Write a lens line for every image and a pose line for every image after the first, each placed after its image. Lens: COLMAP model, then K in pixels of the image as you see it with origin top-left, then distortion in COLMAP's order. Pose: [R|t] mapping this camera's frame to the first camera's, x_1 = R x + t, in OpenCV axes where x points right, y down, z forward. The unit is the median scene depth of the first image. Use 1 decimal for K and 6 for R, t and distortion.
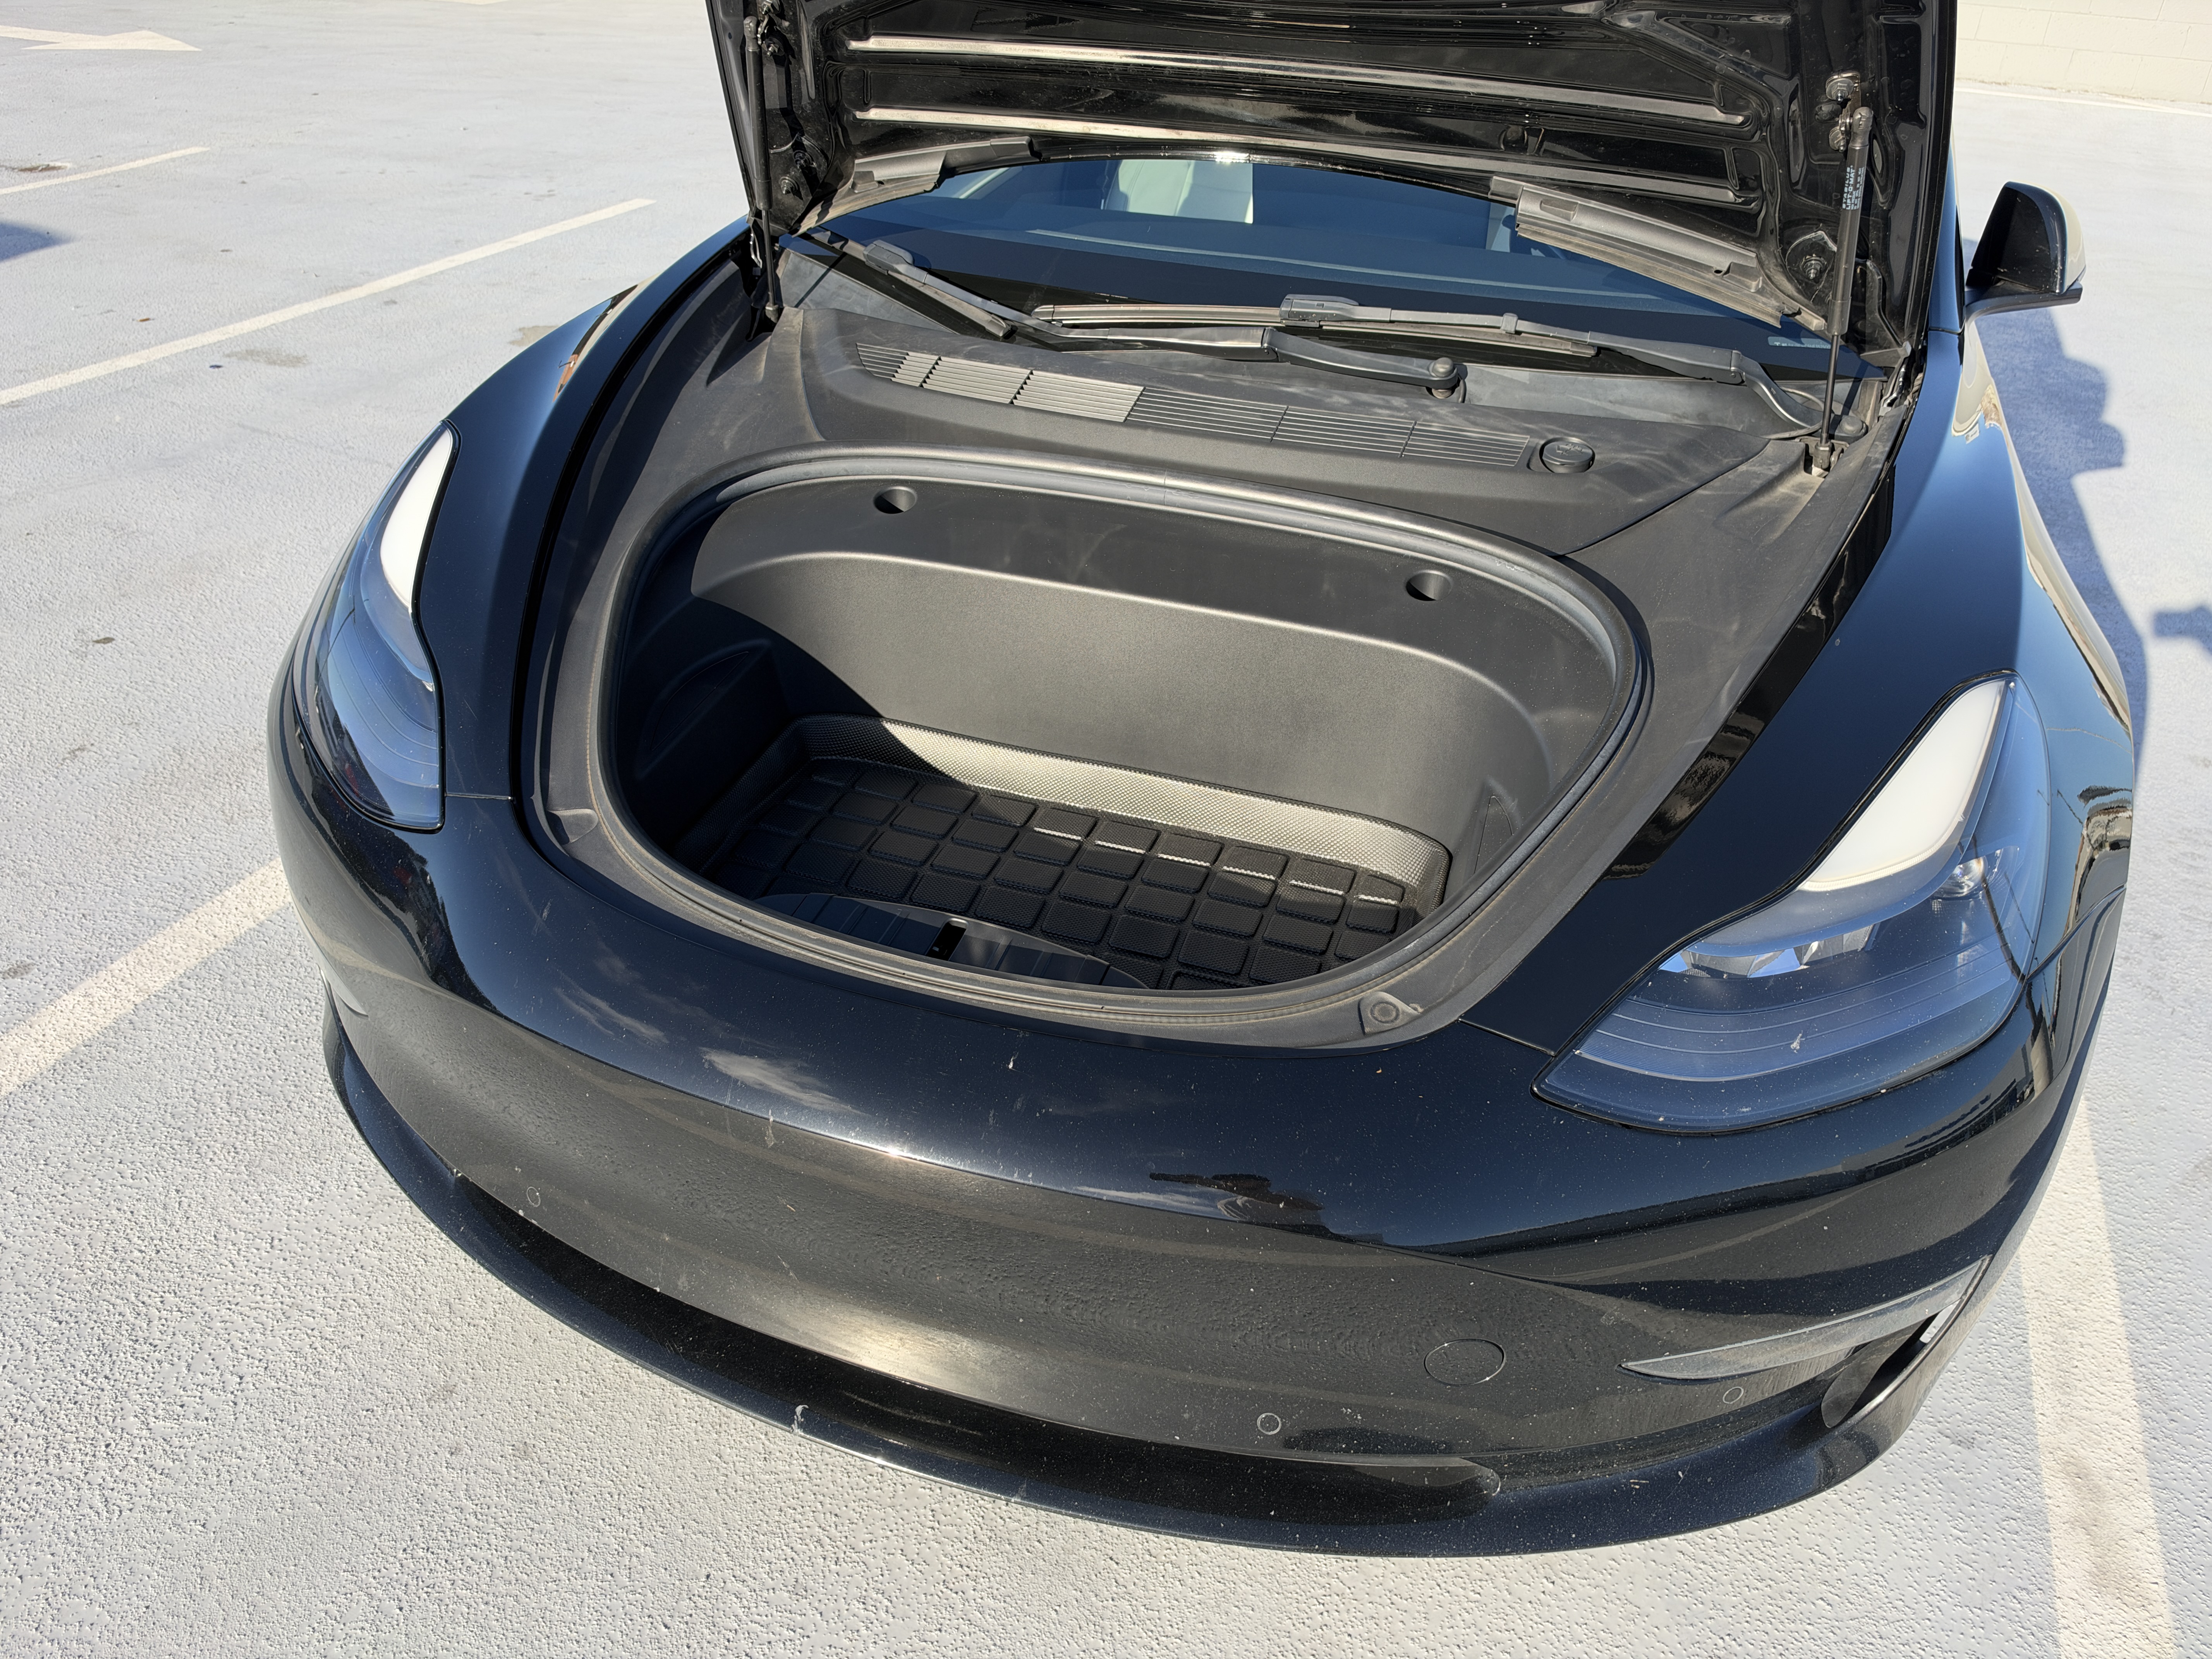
lens RADIAL K [[1594.9, 0, 1099.6], [0, 1594.9, 834.4], [0, 0, 1]] dist [0.001010, -0.025424]
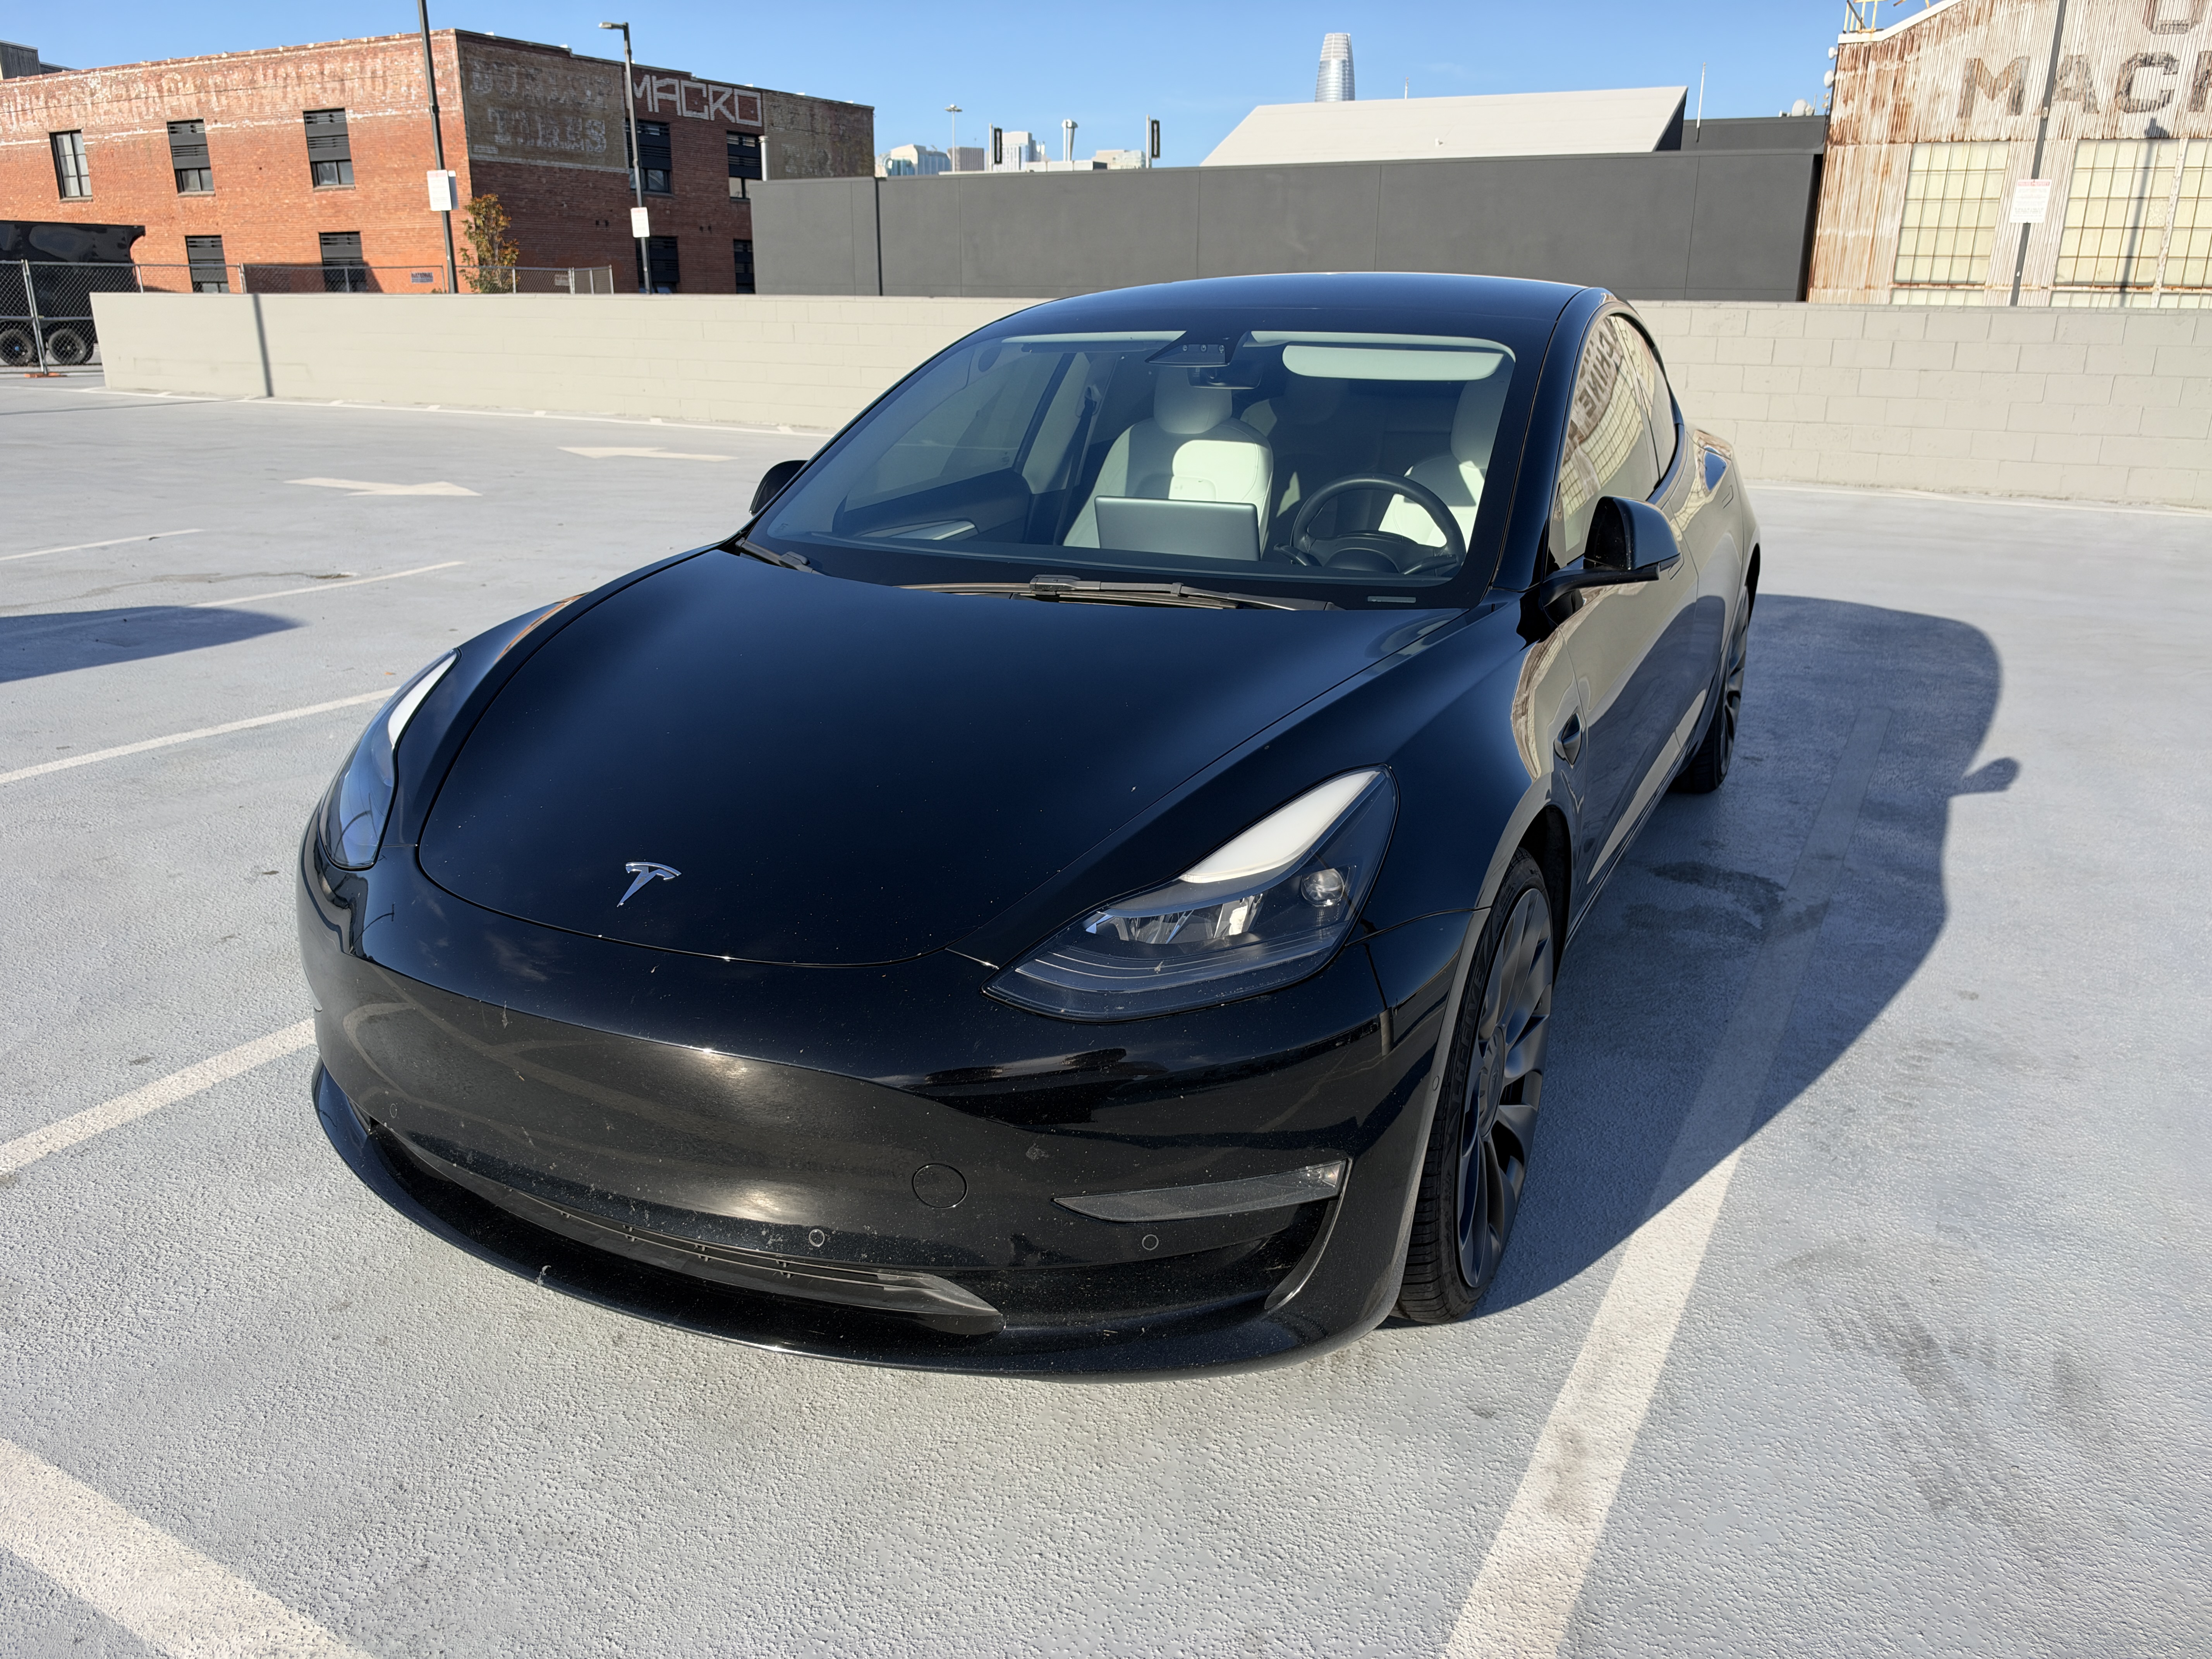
lens RADIAL K [[1594.9, 0, 1115.3], [0, 1594.9, 812.8], [0, 0, 1]] dist [0.001010, -0.025424]
pose [[0.992417, 0.007146, -0.122712, 0.397151], [-0.039486, 0.963930, -0.263209, 0.262701], [0.116405, 0.266058, 0.956903, -0.333101]]
